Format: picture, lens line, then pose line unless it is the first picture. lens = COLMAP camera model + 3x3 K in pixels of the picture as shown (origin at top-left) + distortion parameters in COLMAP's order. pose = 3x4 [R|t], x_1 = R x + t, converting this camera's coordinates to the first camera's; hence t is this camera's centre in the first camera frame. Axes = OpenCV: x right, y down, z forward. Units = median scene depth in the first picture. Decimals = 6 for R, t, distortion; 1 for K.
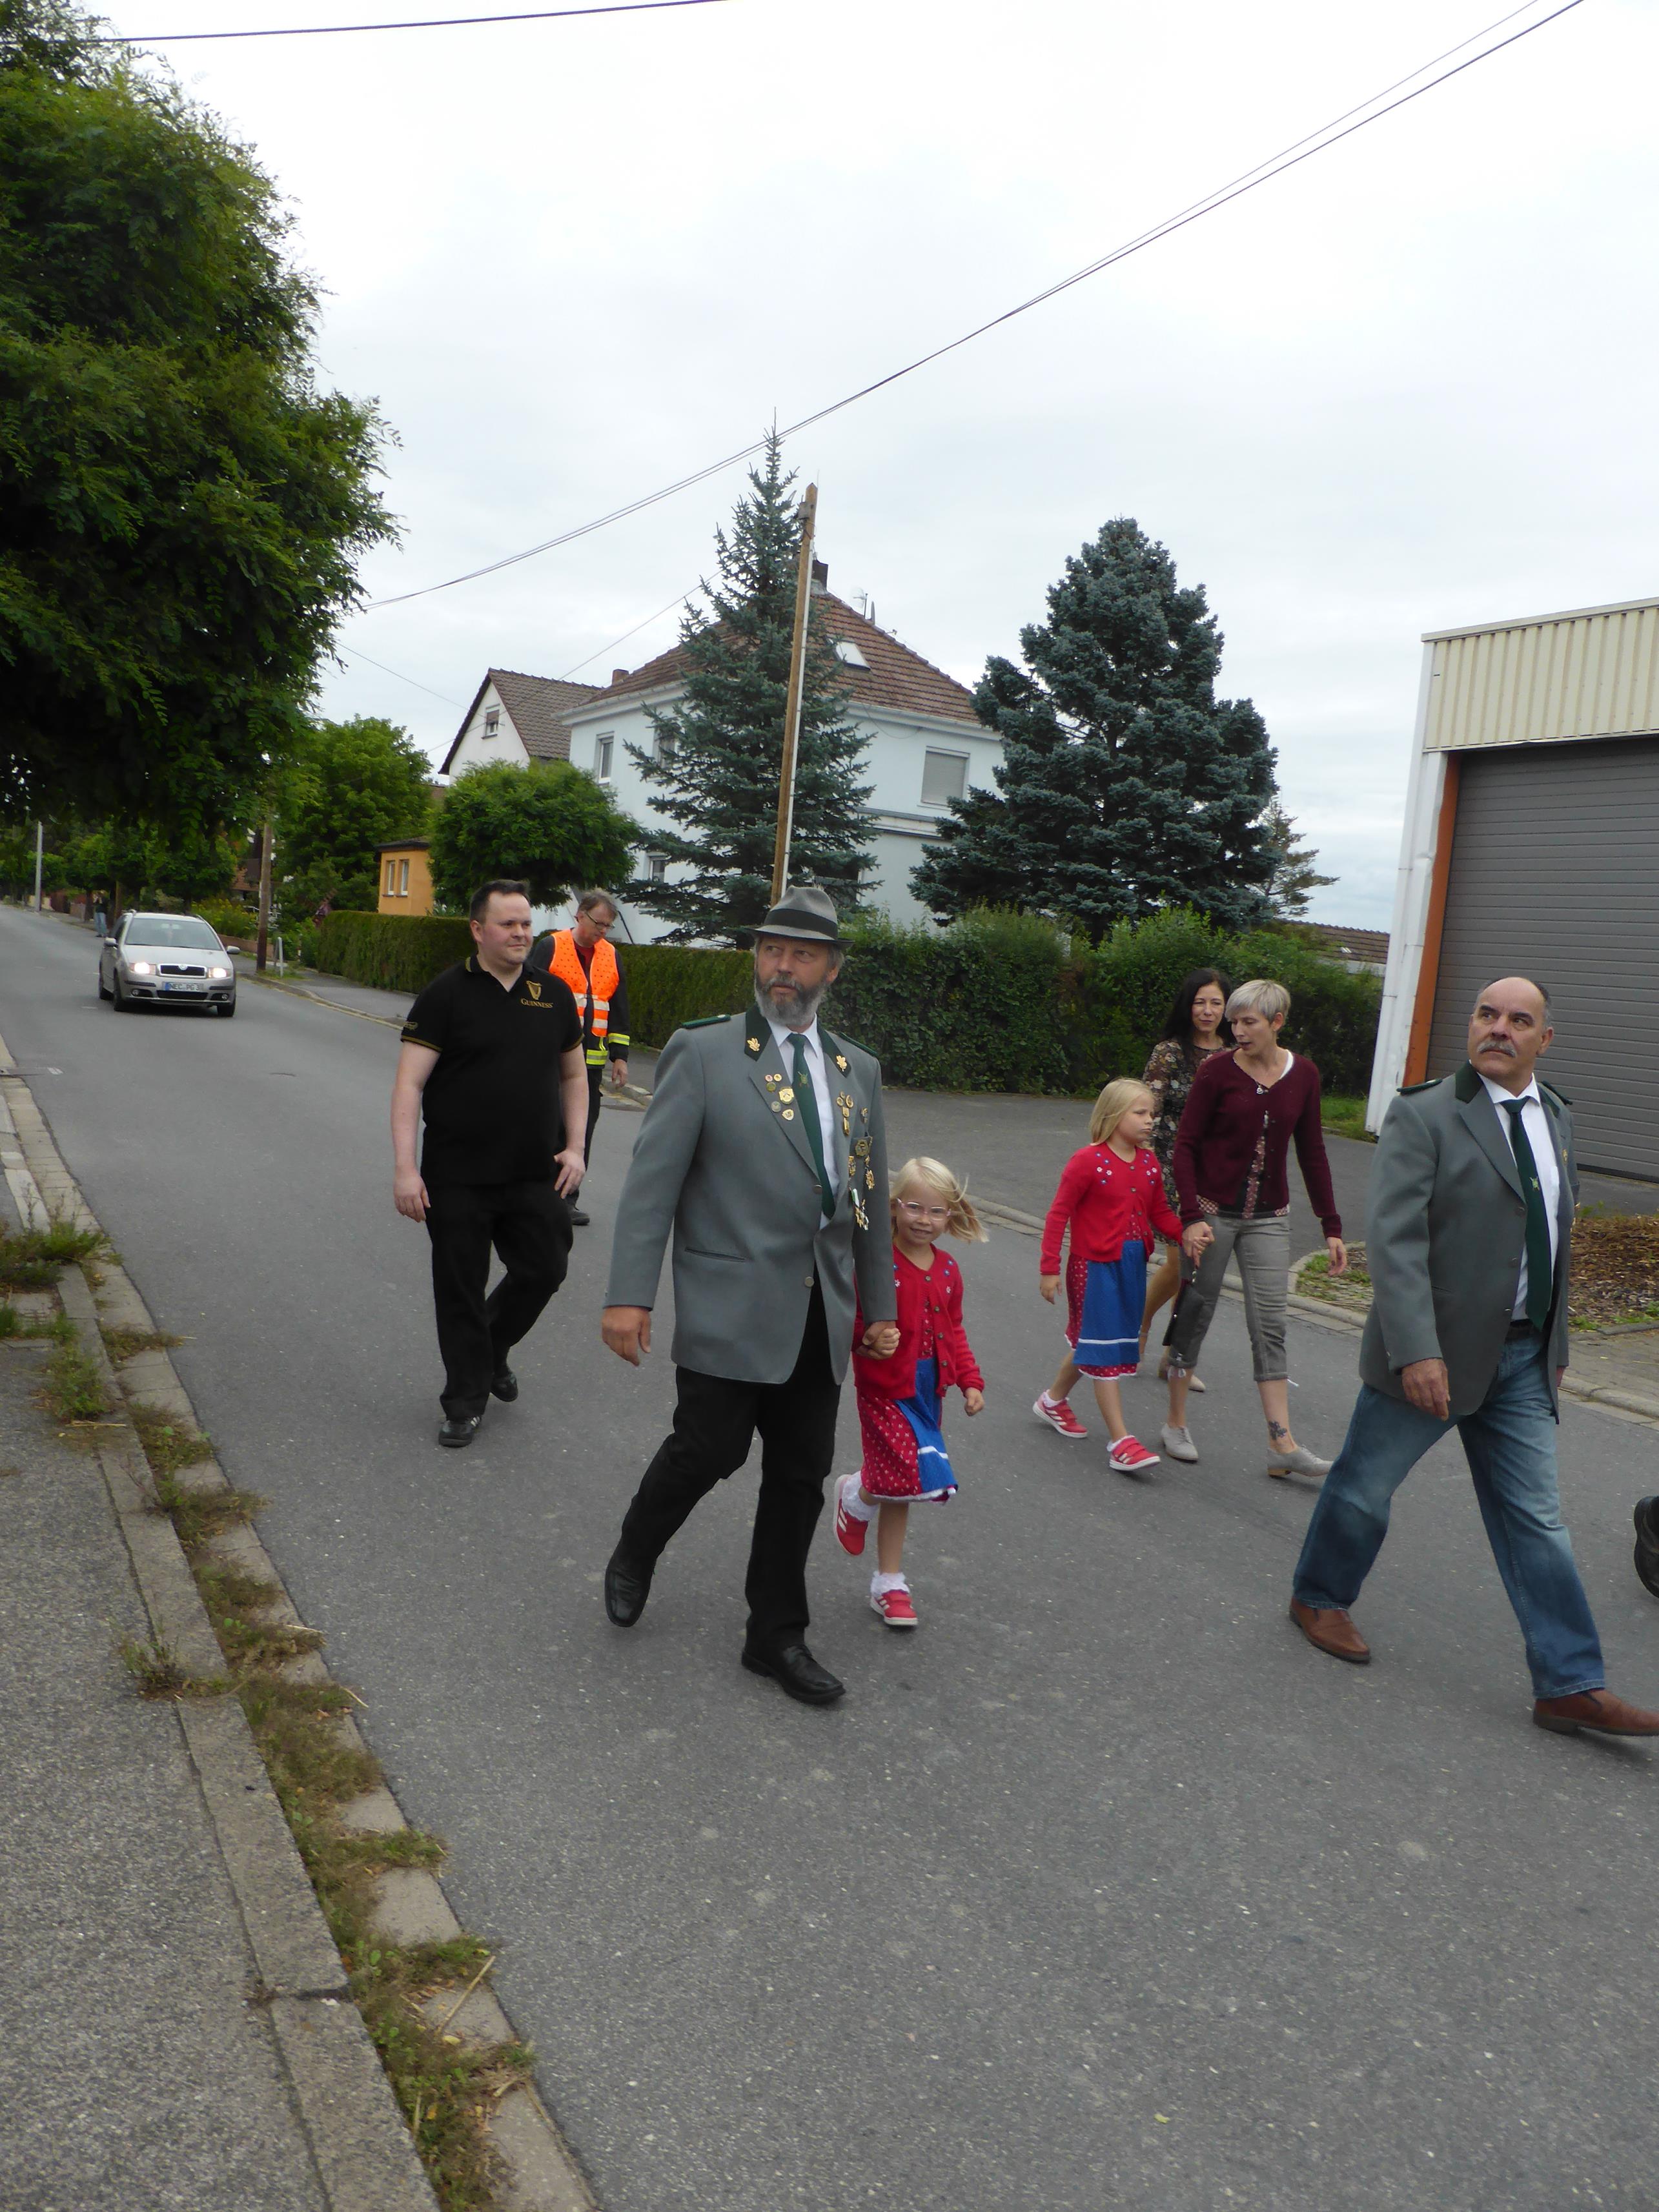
lens RADIAL K [[1644.2, 0, 827.2], [0, 1644.2, 1131.5], [0, 0, 1]] dist [-0.004026, 0.110190]
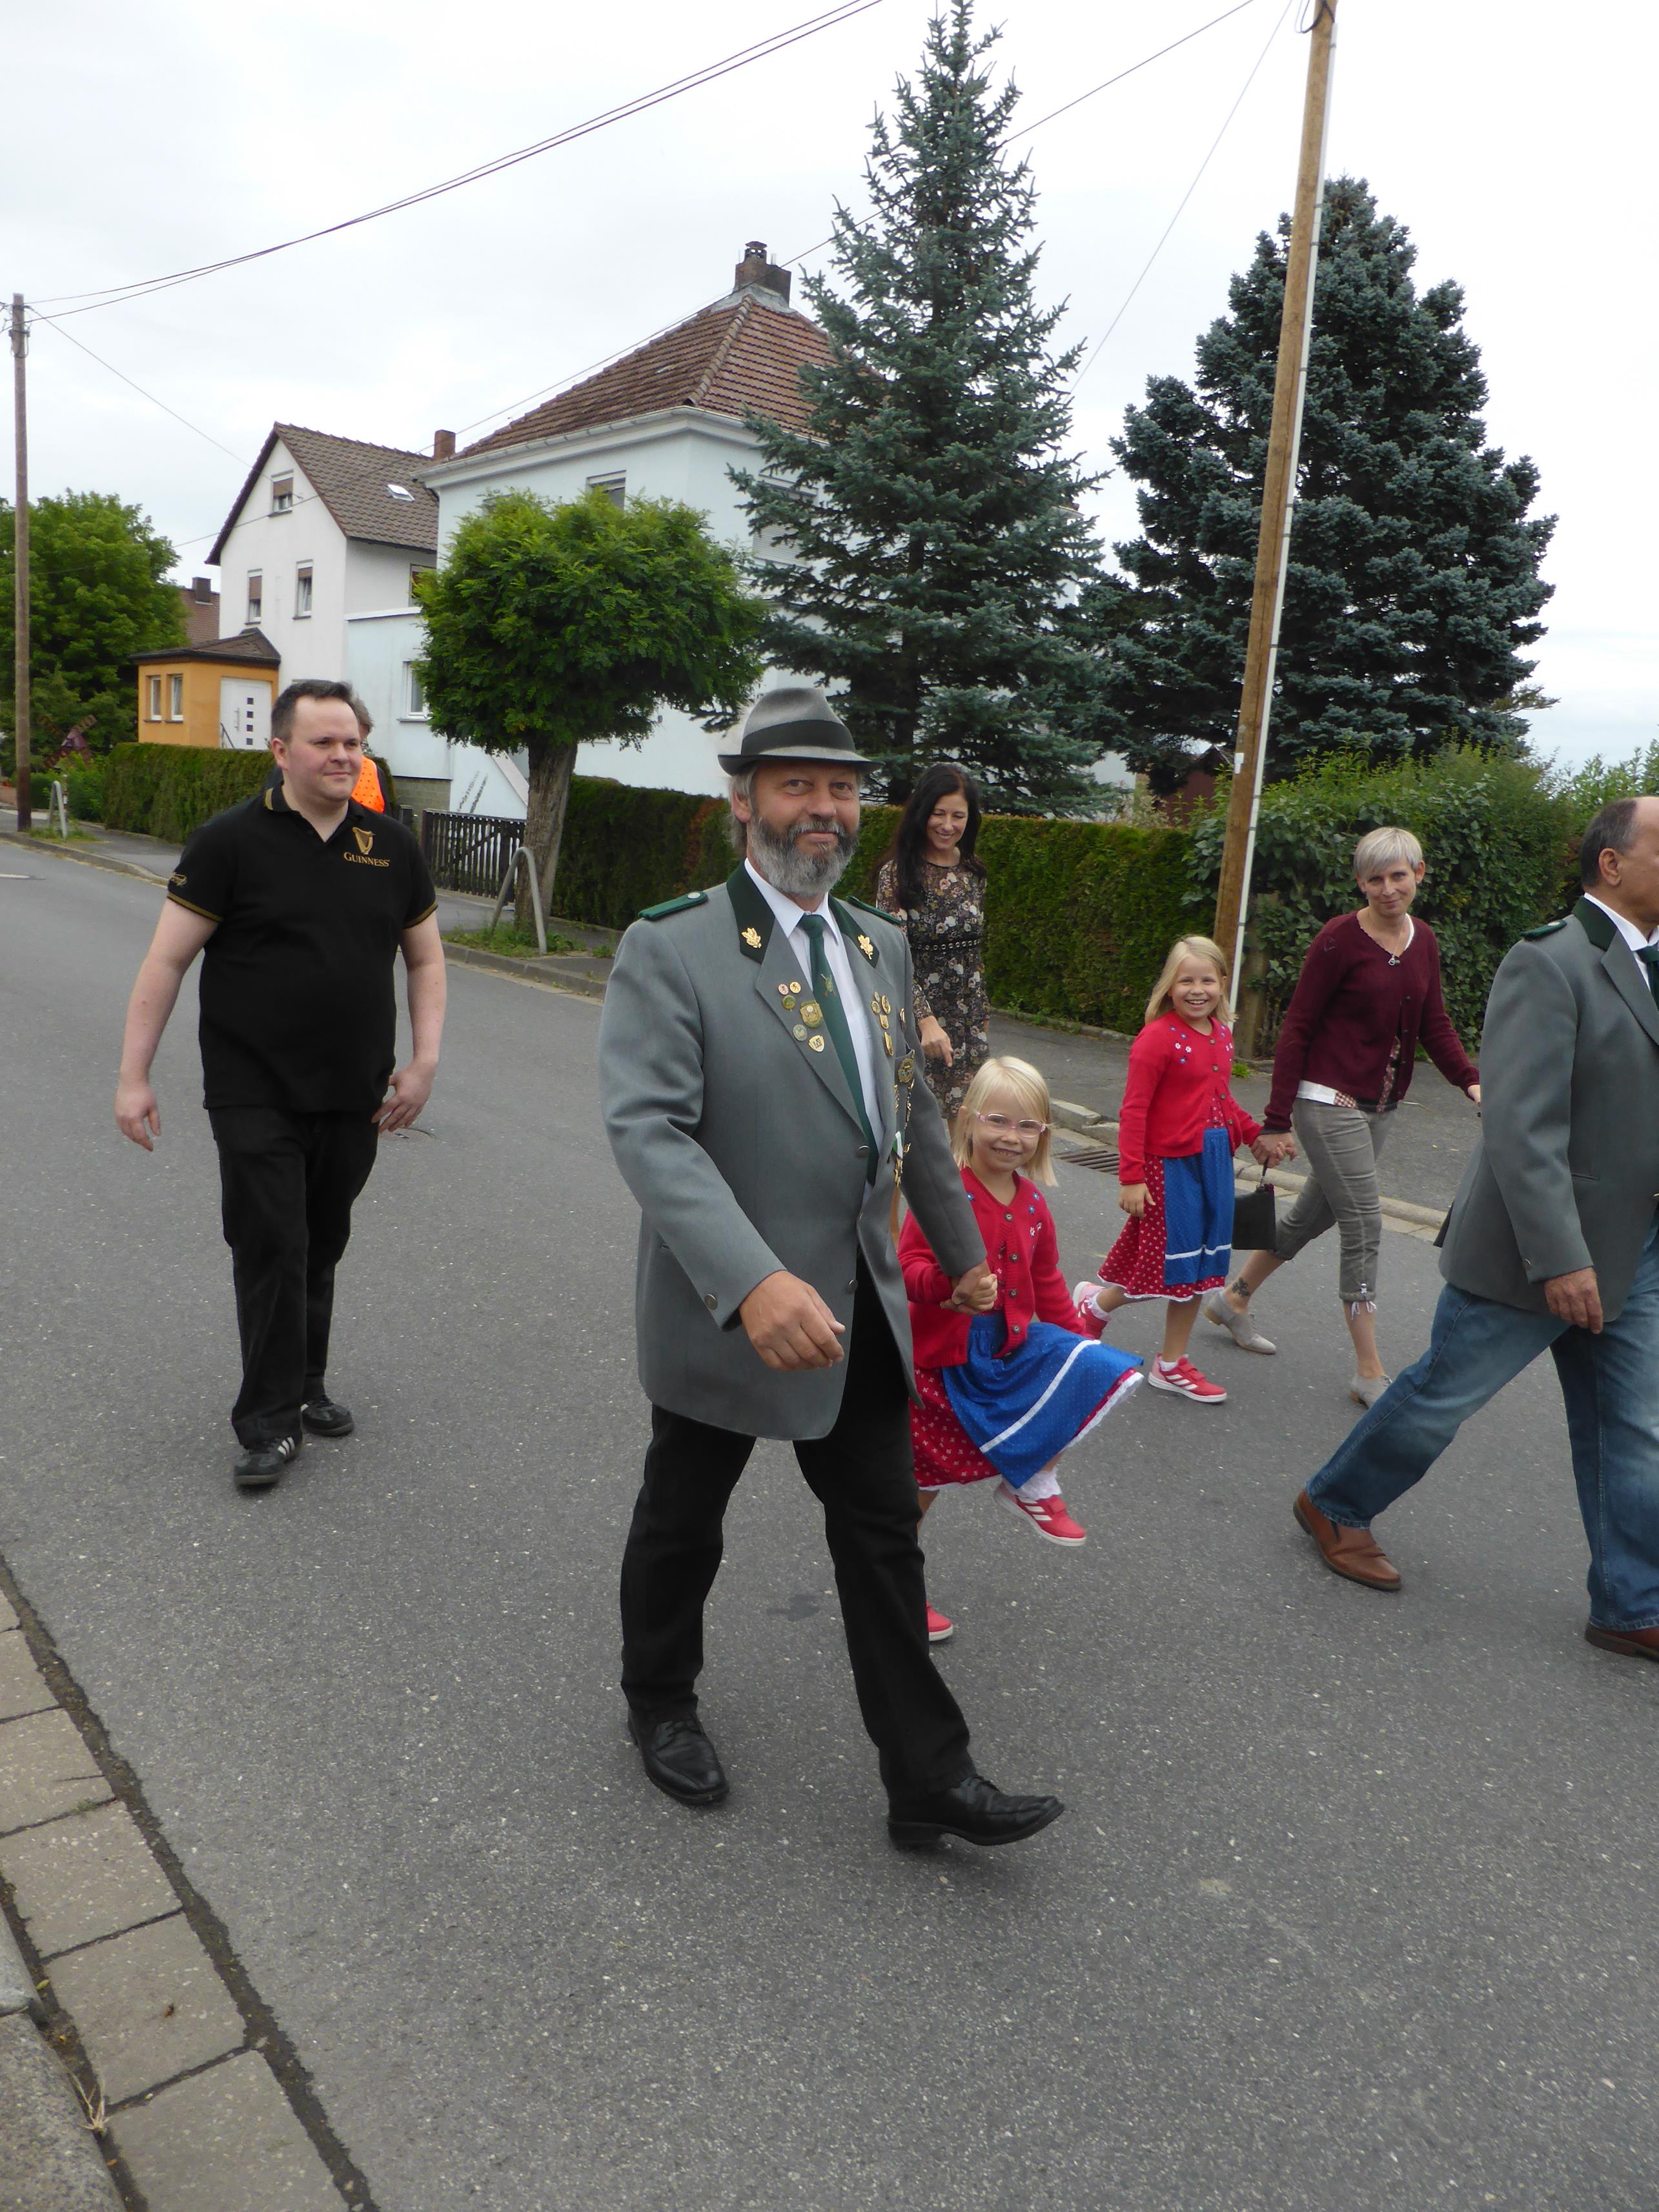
lens RADIAL K [[1644.9, 0, 859.2], [0, 1644.9, 1136.7], [0, 0, 1]] dist [0.000795, -0.005828]
pose [[0.982996, -0.045513, 0.177898, -0.118932], [0.026559, 0.993850, 0.107507, -0.030924], [-0.181697, -0.100954, 0.978159, 0.214868]]
